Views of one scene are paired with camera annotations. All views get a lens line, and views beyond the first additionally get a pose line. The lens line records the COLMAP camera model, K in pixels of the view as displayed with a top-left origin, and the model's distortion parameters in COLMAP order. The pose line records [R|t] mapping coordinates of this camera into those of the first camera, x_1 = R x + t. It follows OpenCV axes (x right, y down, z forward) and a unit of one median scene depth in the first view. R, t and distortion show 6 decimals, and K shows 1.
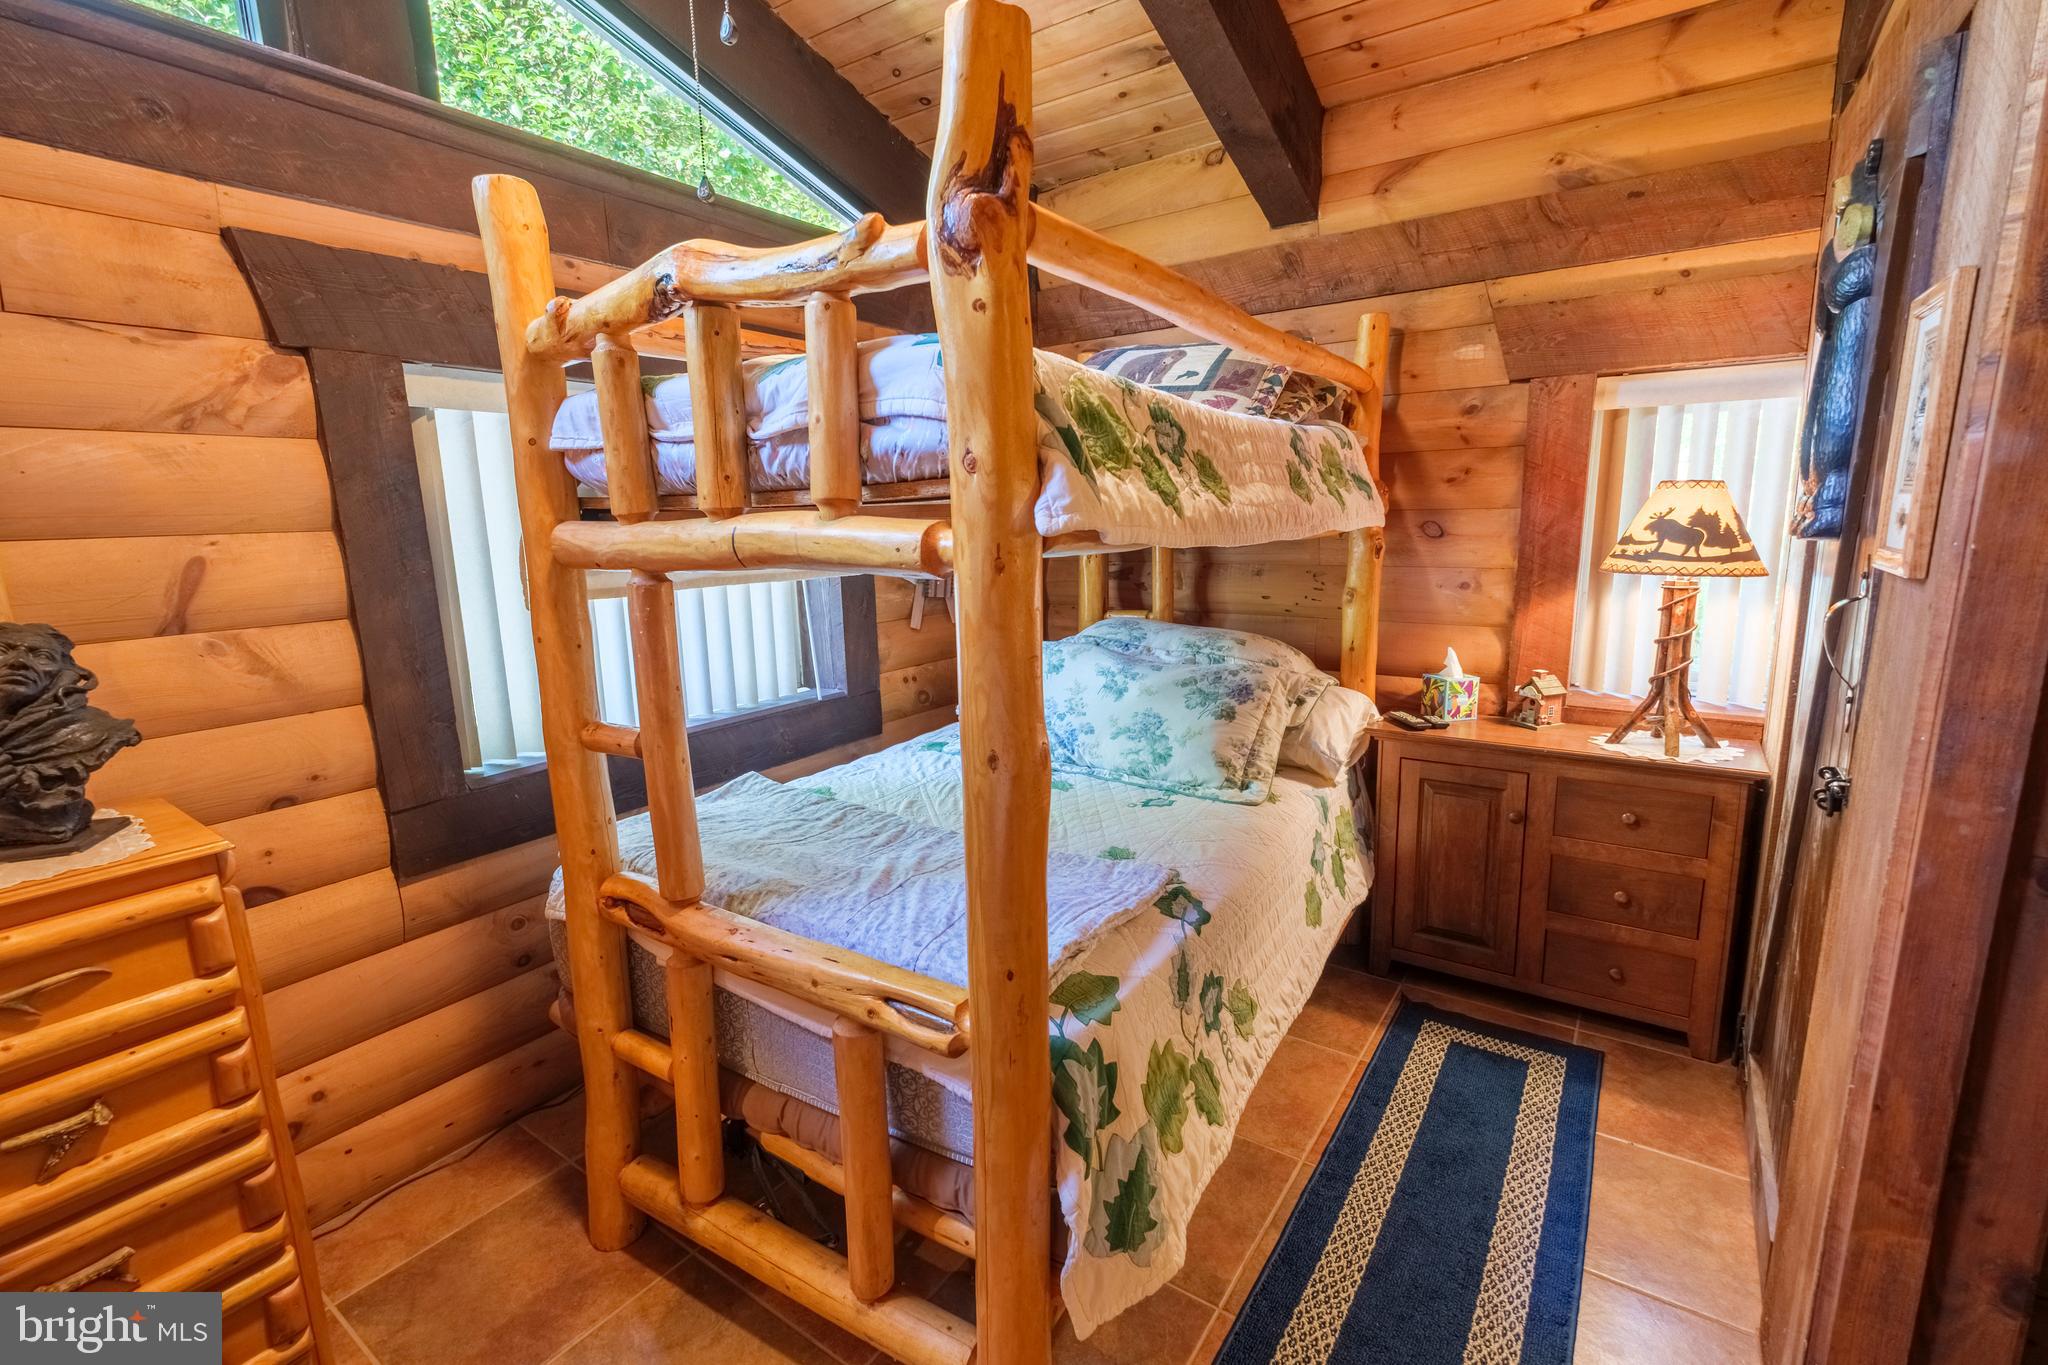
lens RADIAL K [[900.8, 0, 1027.1], [0, 900.8, 683.4], [0, 0, 1]] dist [-0.004125, 0.000543]
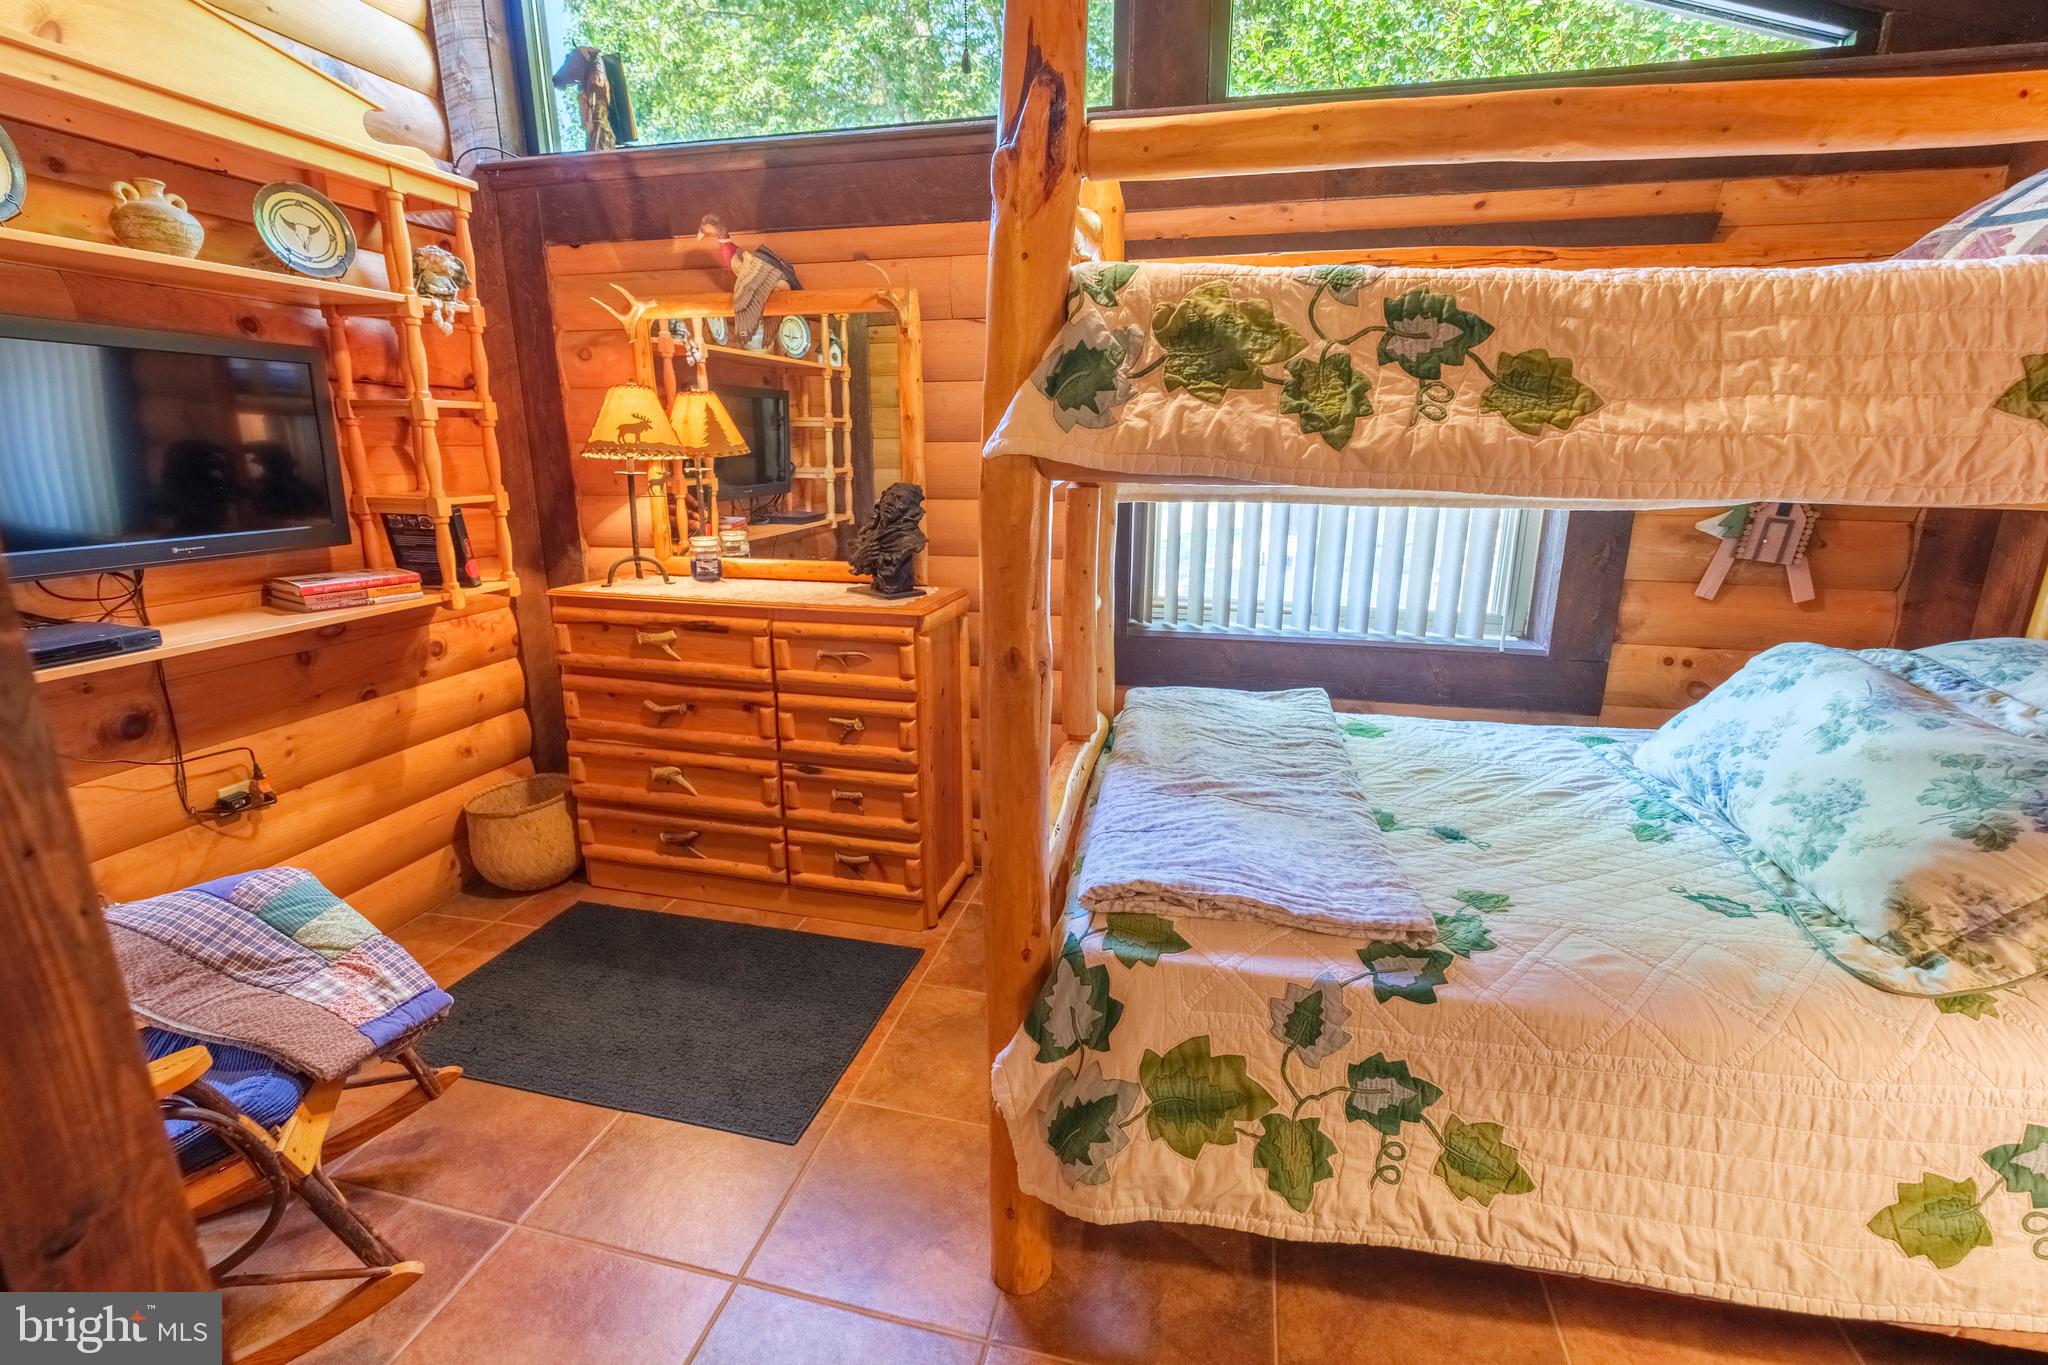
lens RADIAL K [[900.8, 0, 1028.8], [0, 900.8, 674.0], [0, 0, 1]] dist [-0.004125, 0.000543]
pose [[0.360933, 0.254568, -0.897175, 0.578488], [-0.186107, 0.962334, 0.198185, -0.070913], [0.913833, 0.095439, 0.394715, 0.324842]]
